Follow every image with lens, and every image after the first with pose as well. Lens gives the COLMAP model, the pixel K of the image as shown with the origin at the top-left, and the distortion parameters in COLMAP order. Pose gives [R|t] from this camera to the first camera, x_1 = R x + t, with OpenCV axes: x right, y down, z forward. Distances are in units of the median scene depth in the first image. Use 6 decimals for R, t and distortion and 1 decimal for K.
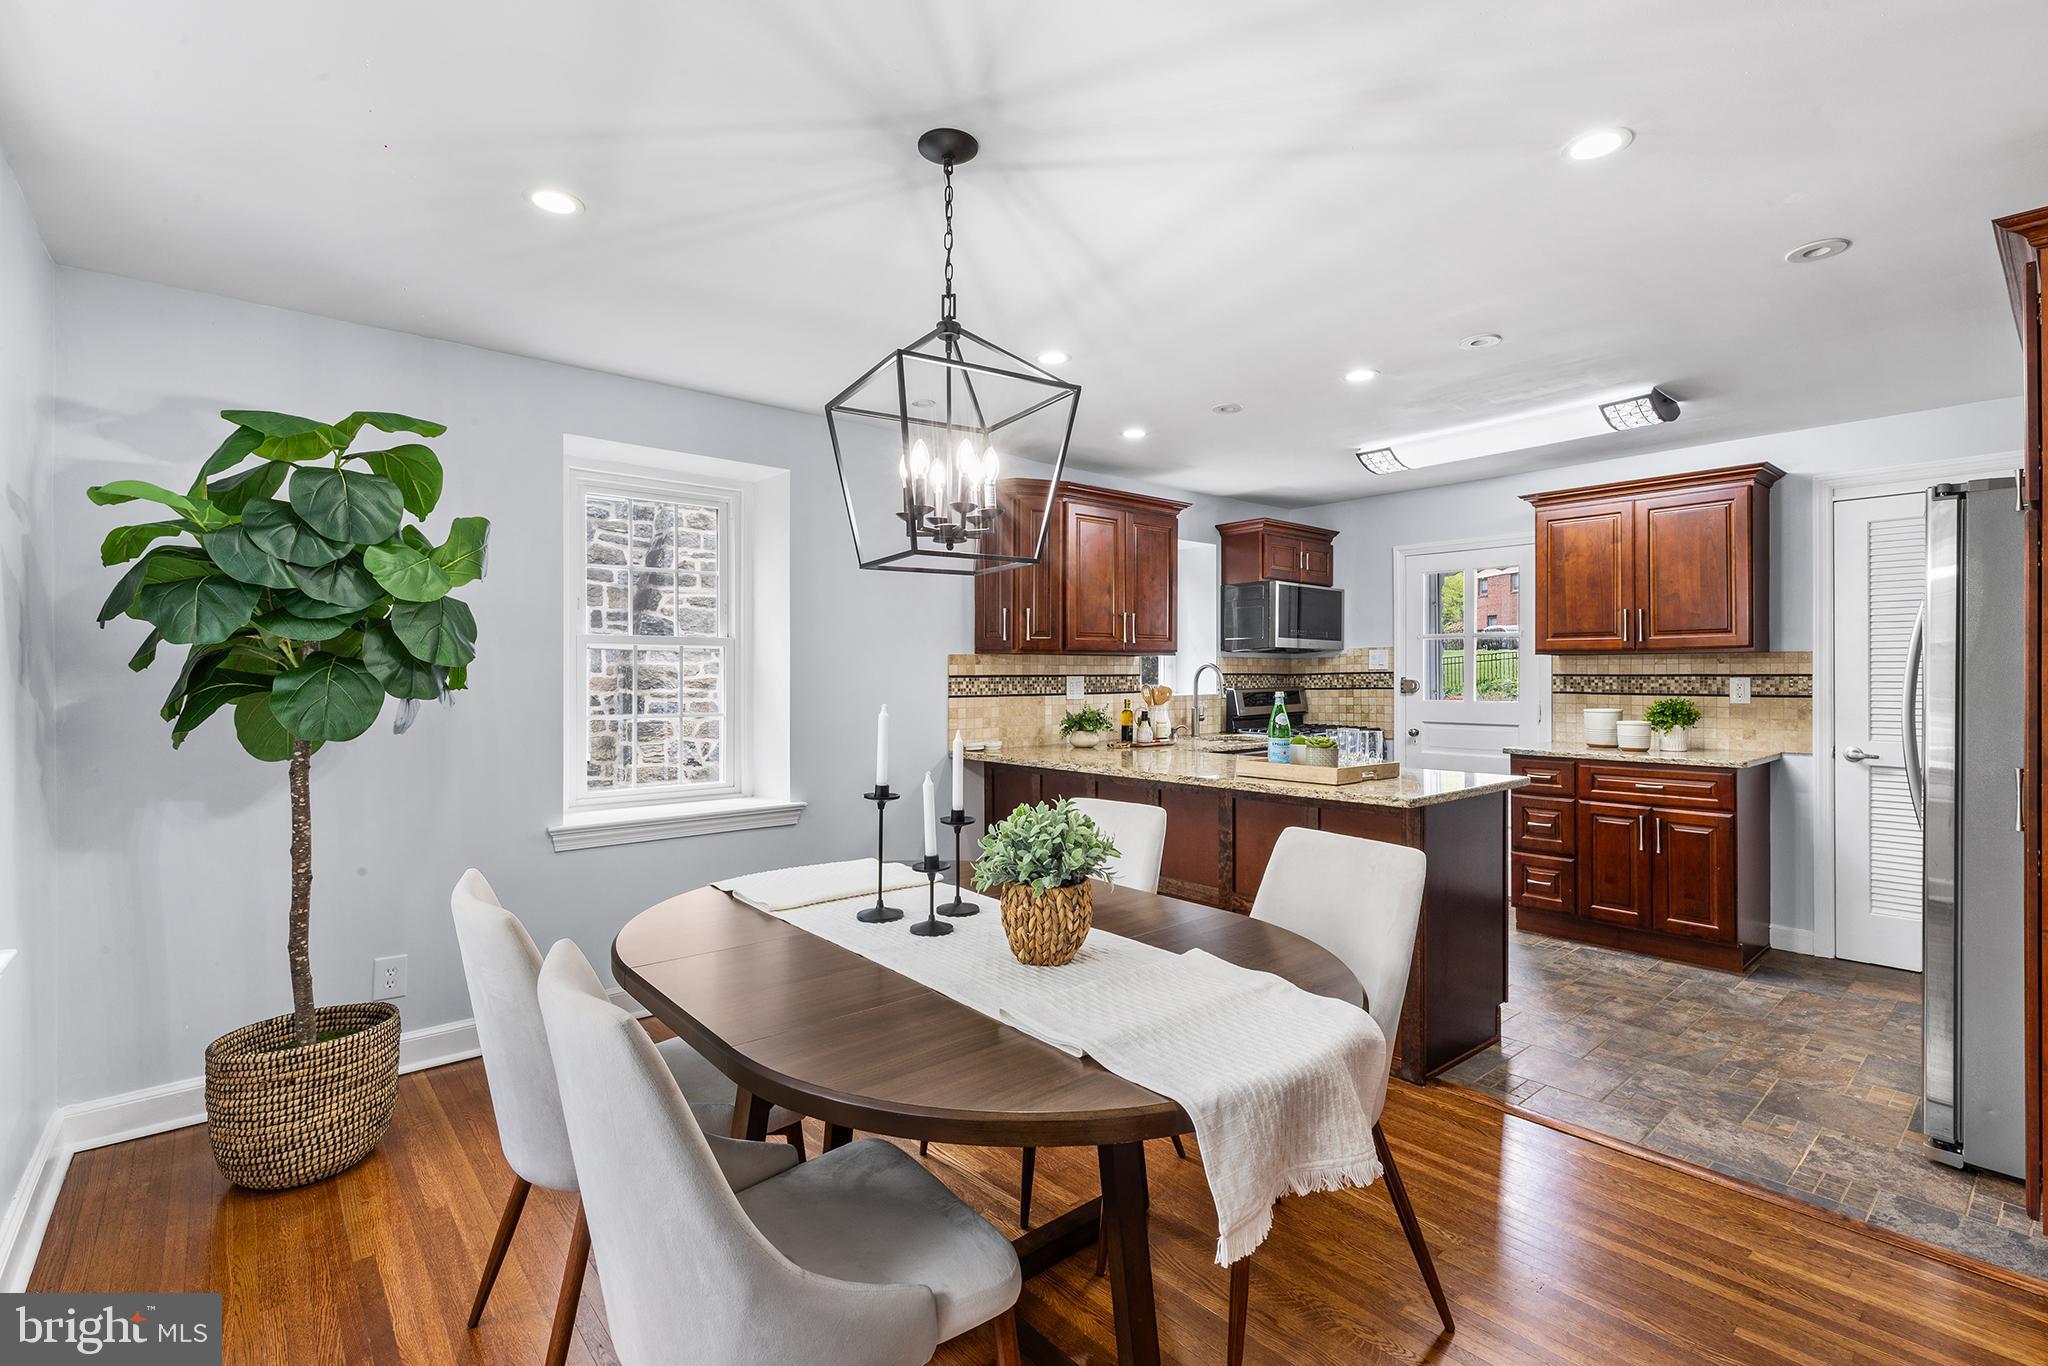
lens RADIAL K [[927.0, 0, 1028.4], [0, 927.0, 670.3], [0, 0, 1]] dist [0.002352, -0.000422]
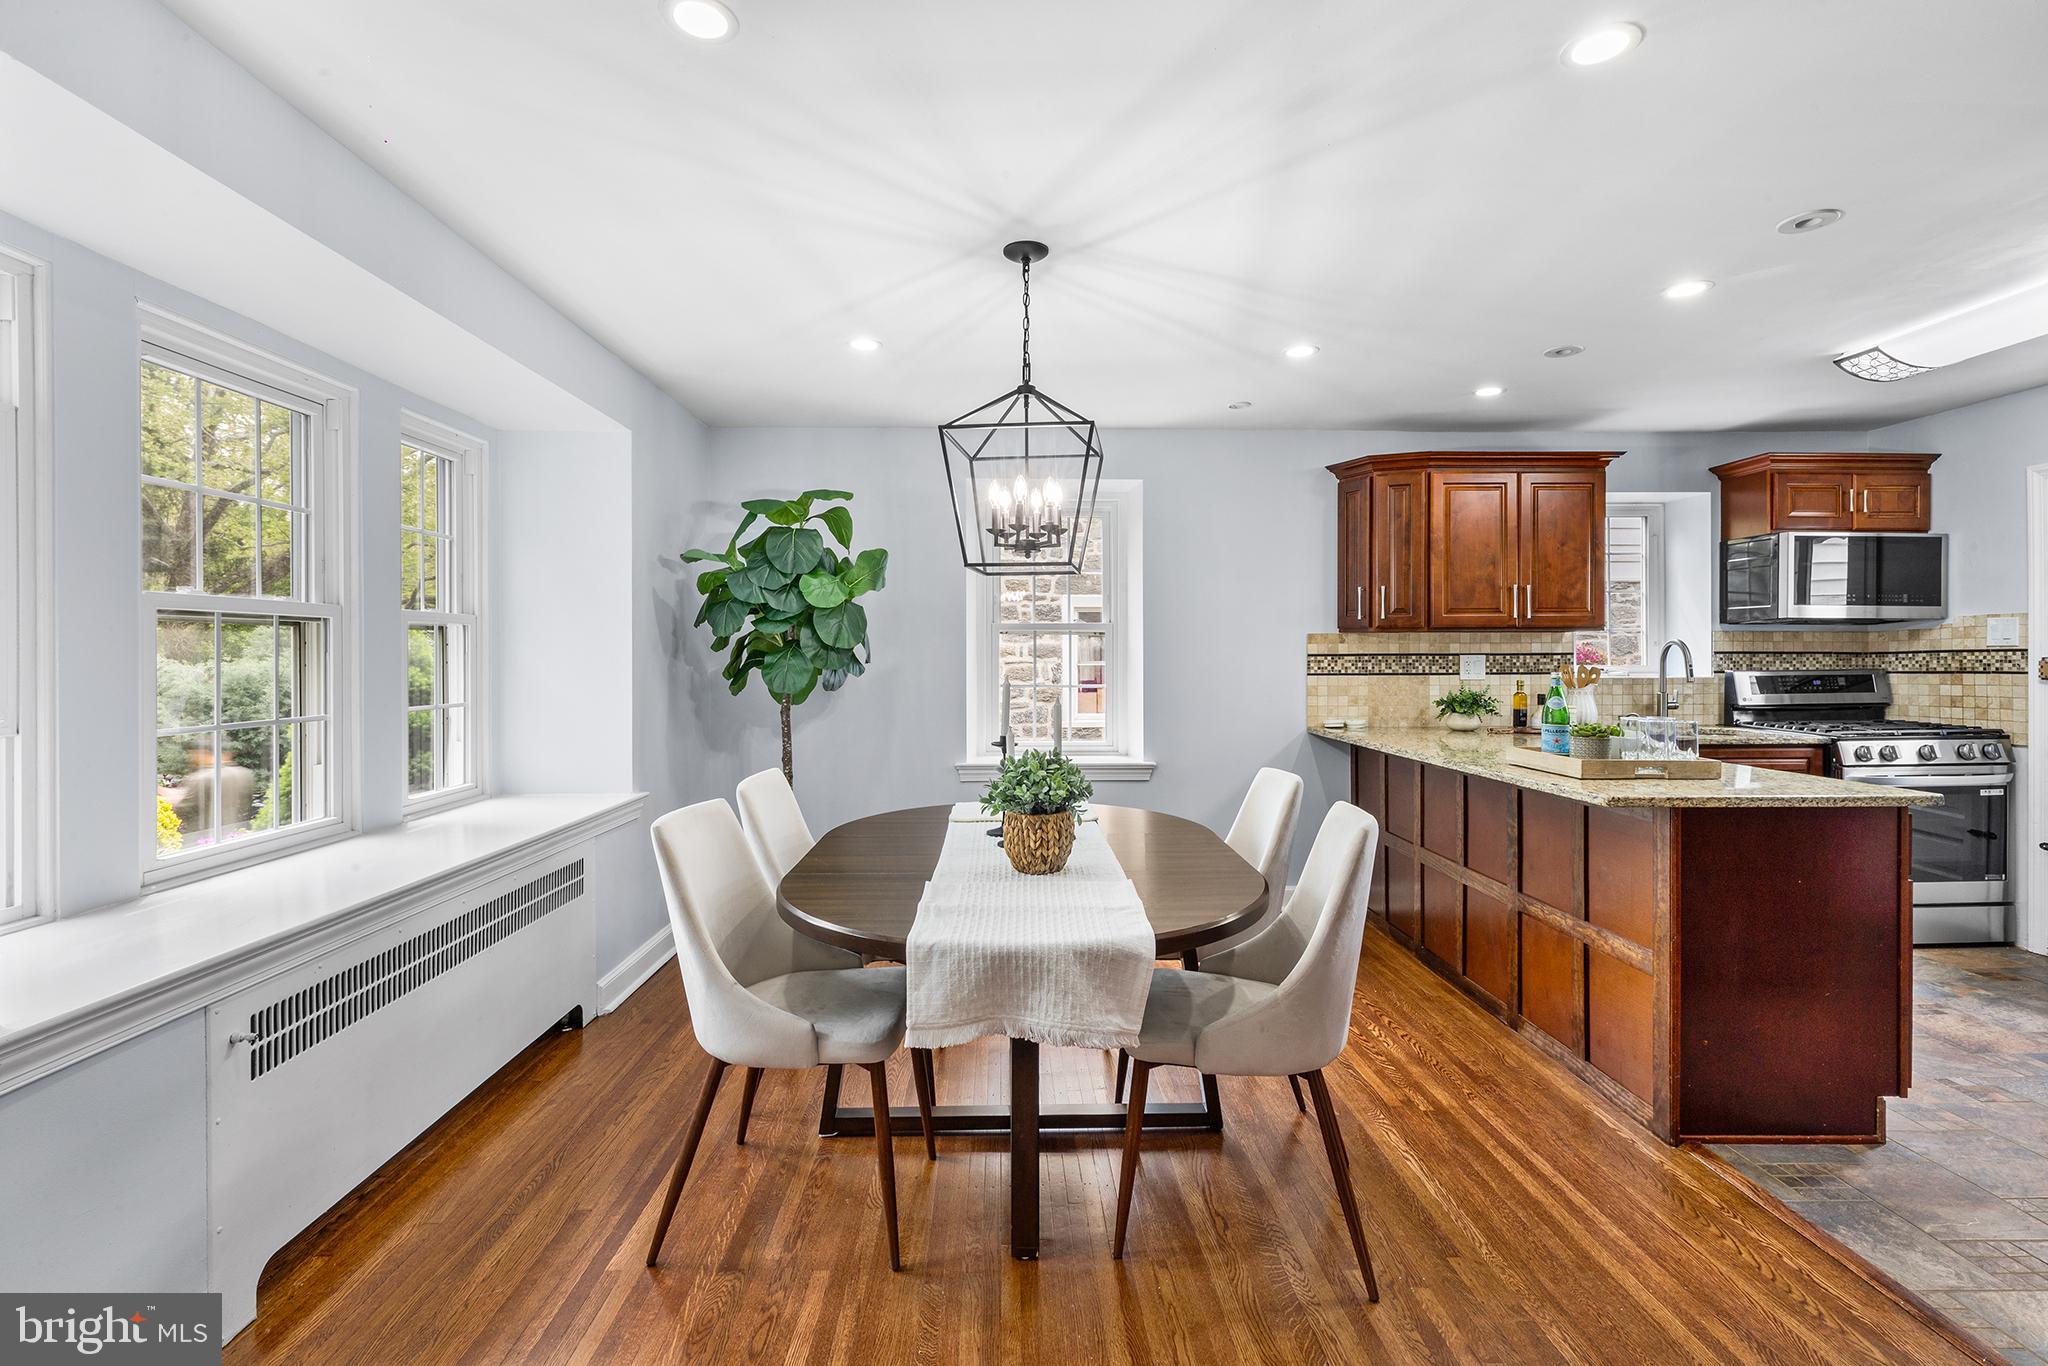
lens RADIAL K [[929.2, 0, 1021.9], [0, 929.2, 654.5], [0, 0, 1]] dist [0.002894, -0.000872]
pose [[0.773573, 0.000431, -0.633707, 0.323473], [0.003492, 0.999982, 0.004943, -0.000261], [0.633697, -0.006037, 0.773558, -0.010645]]
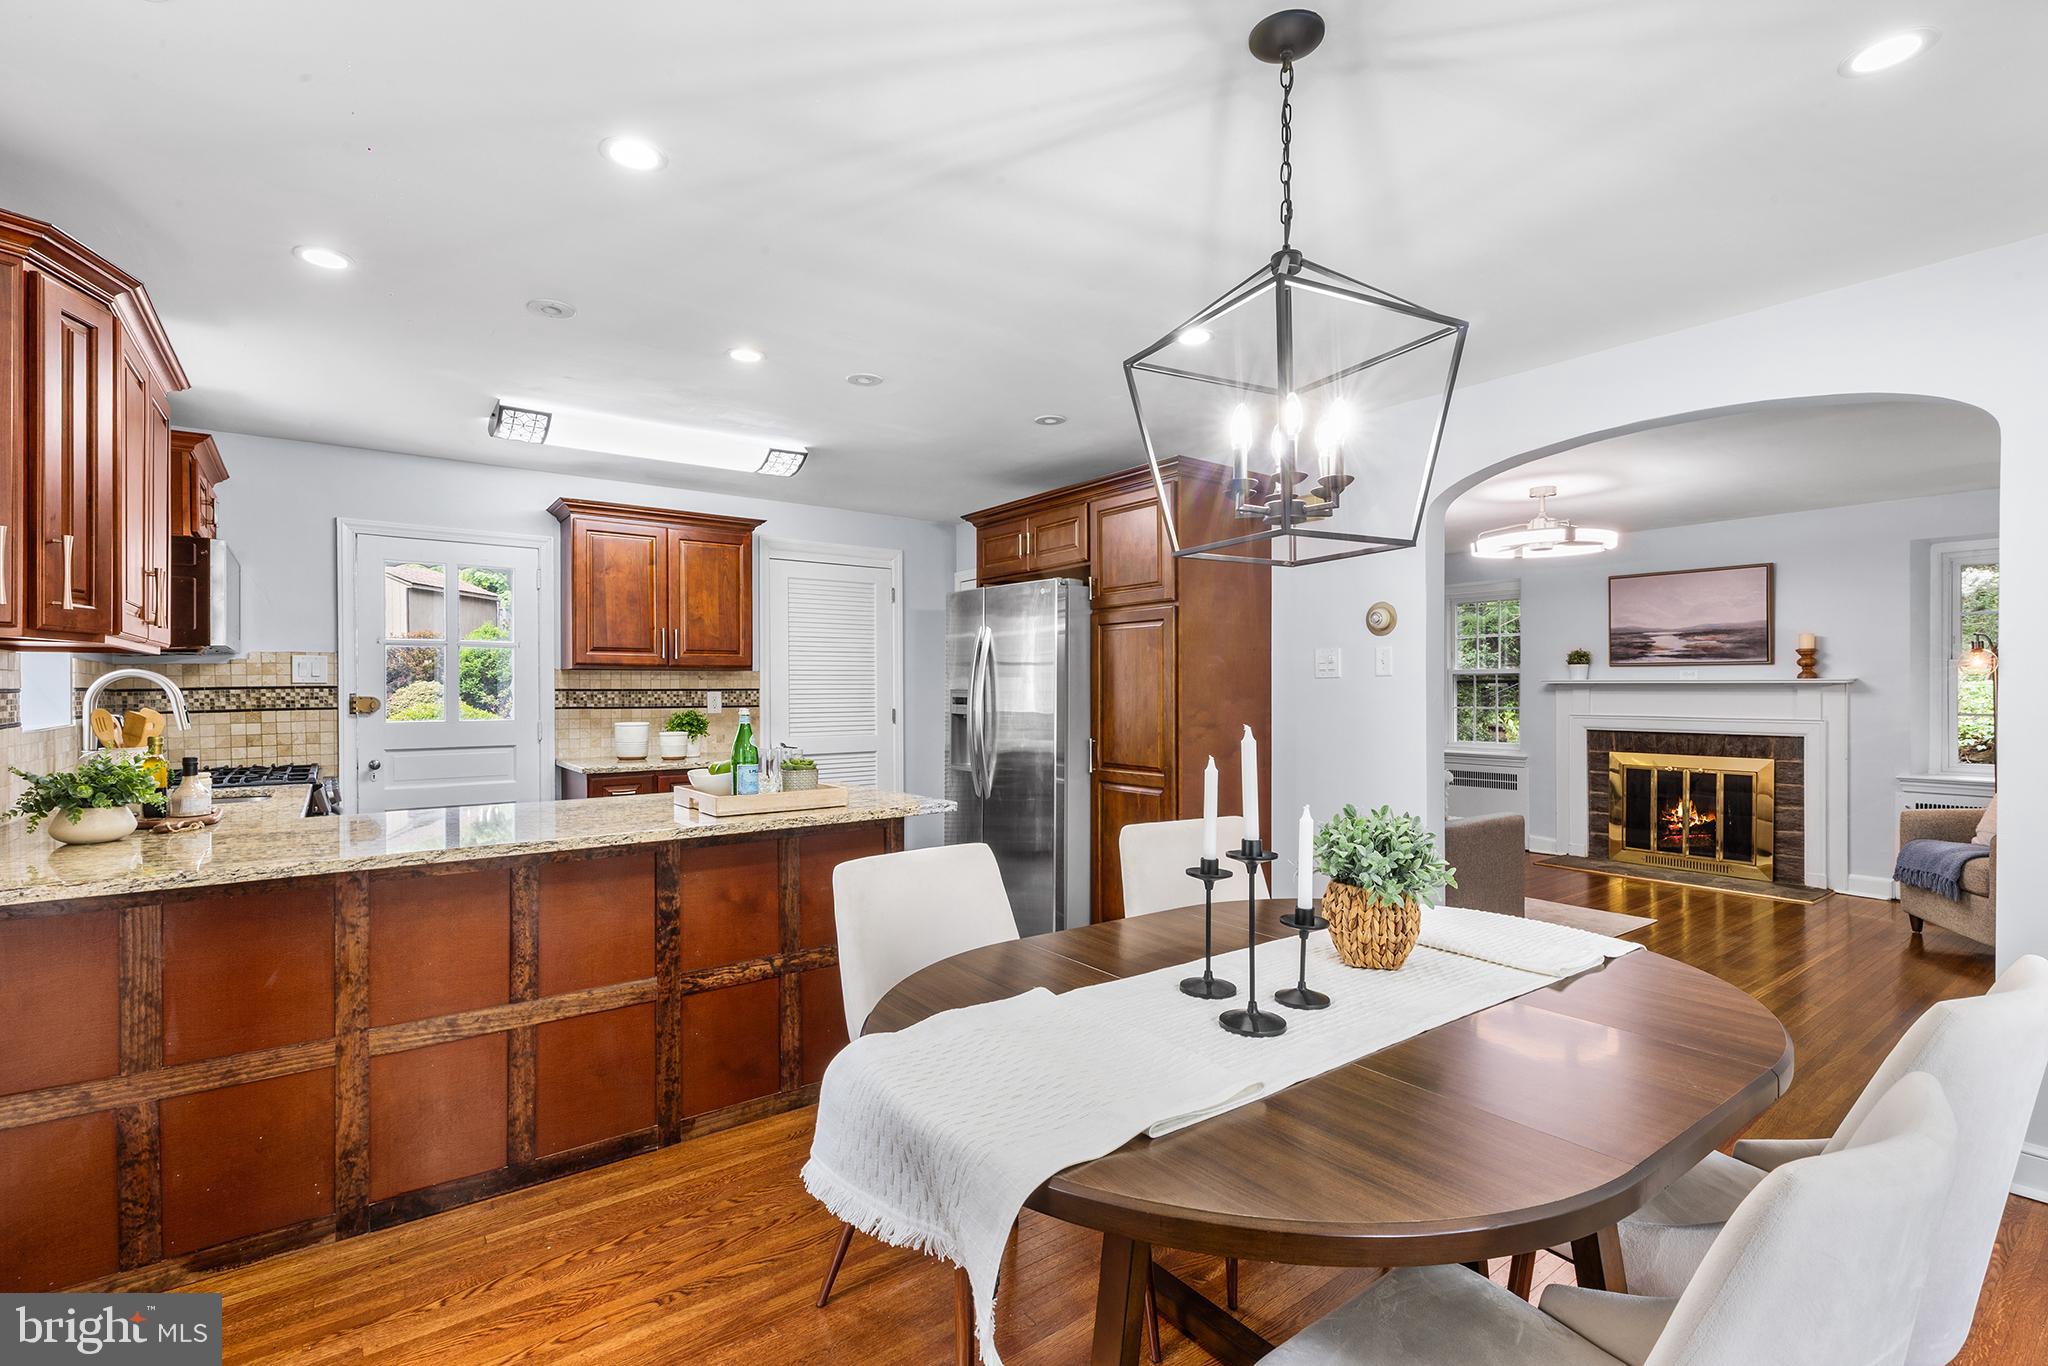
lens RADIAL K [[934.9, 0, 1019.7], [0, 934.9, 691.9], [0, 0, 1]] dist [0.003091, -0.000110]
pose [[0.069257, -0.002718, 0.997595, -0.403199], [-0.002144, 0.999994, 0.002874, 0.003844], [-0.997597, -0.002338, 0.069250, 0.512405]]
